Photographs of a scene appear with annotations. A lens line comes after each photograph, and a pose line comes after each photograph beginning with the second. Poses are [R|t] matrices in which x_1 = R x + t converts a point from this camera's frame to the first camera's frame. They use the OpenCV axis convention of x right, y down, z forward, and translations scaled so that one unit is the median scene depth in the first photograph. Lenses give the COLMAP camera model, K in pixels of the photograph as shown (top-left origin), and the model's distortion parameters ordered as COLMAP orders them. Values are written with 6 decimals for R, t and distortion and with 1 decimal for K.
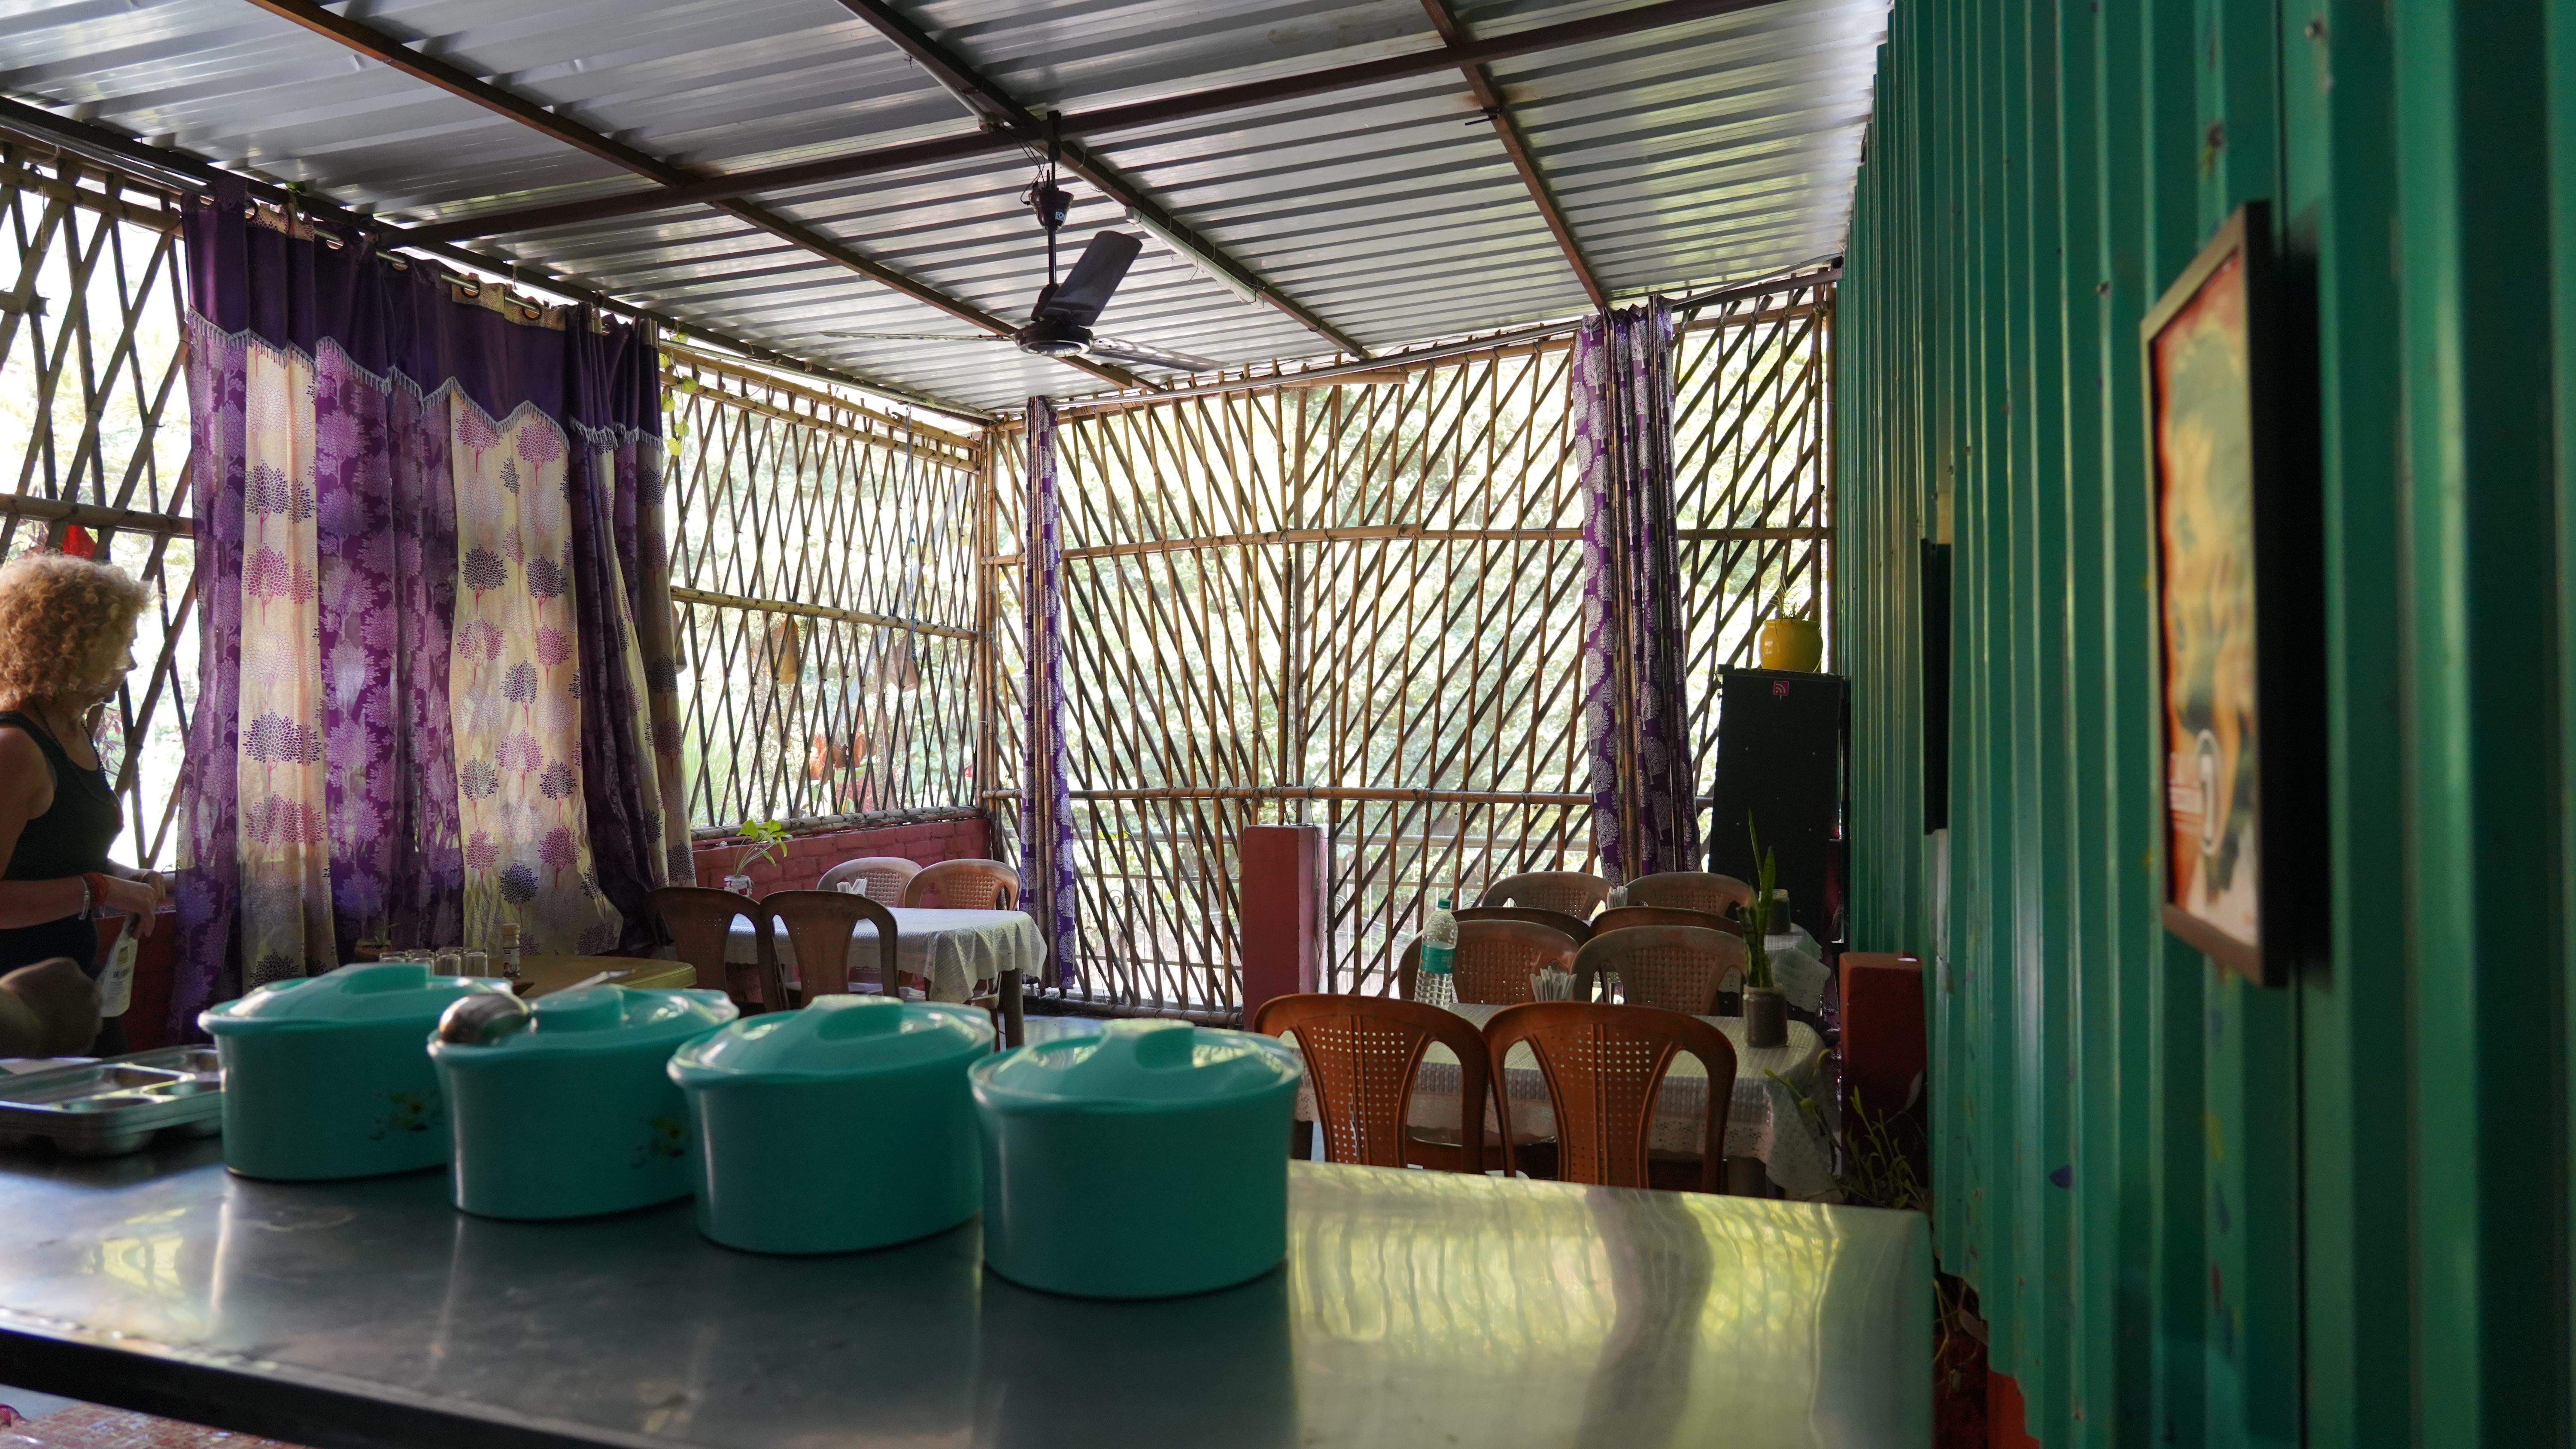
lens RADIAL K [[1732.4, 0, 1283.5], [0, 1732.4, 729.3], [0, 0, 1]] dist [0.001442, 0.003218]
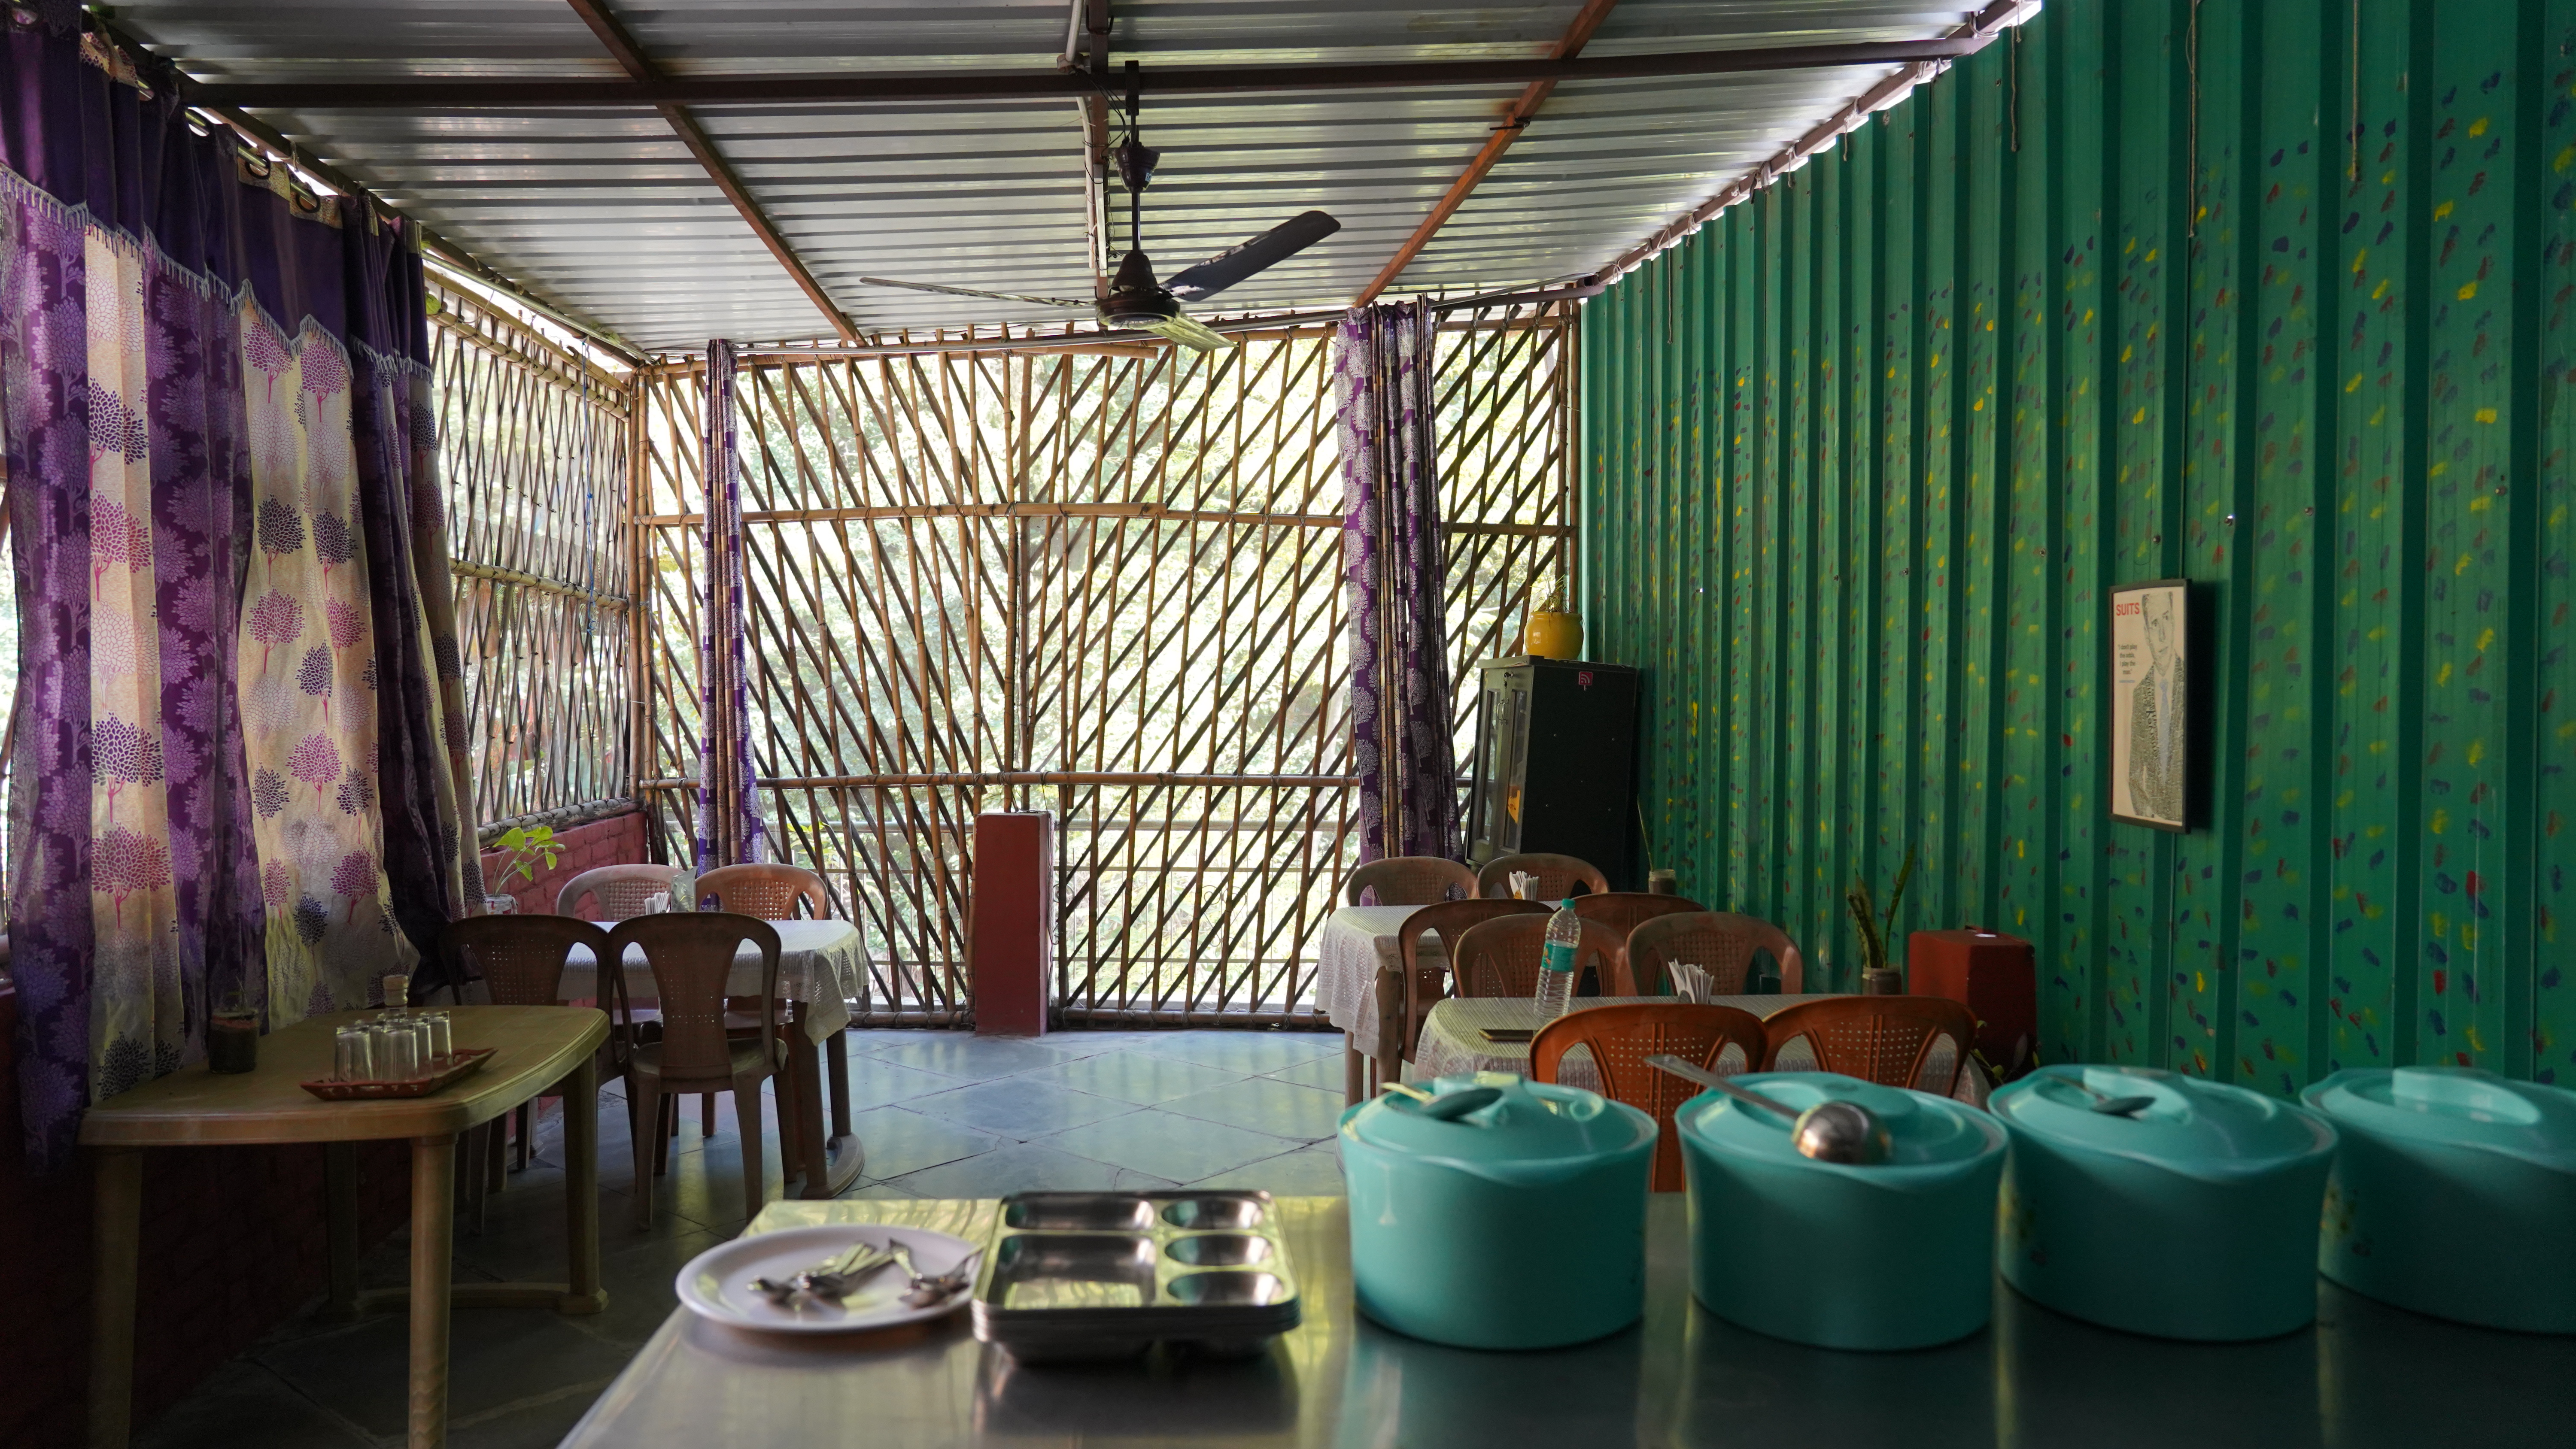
lens RADIAL K [[1732.4, 0, 1286.3], [0, 1732.4, 720.8], [0, 0, 1]] dist [0.001442, 0.003218]
pose [[0.921252, -0.006687, 0.388909, -0.259867], [-0.000475, 0.999832, 0.018317, -0.014249], [-0.388966, -0.017059, 0.921094, 0.071051]]
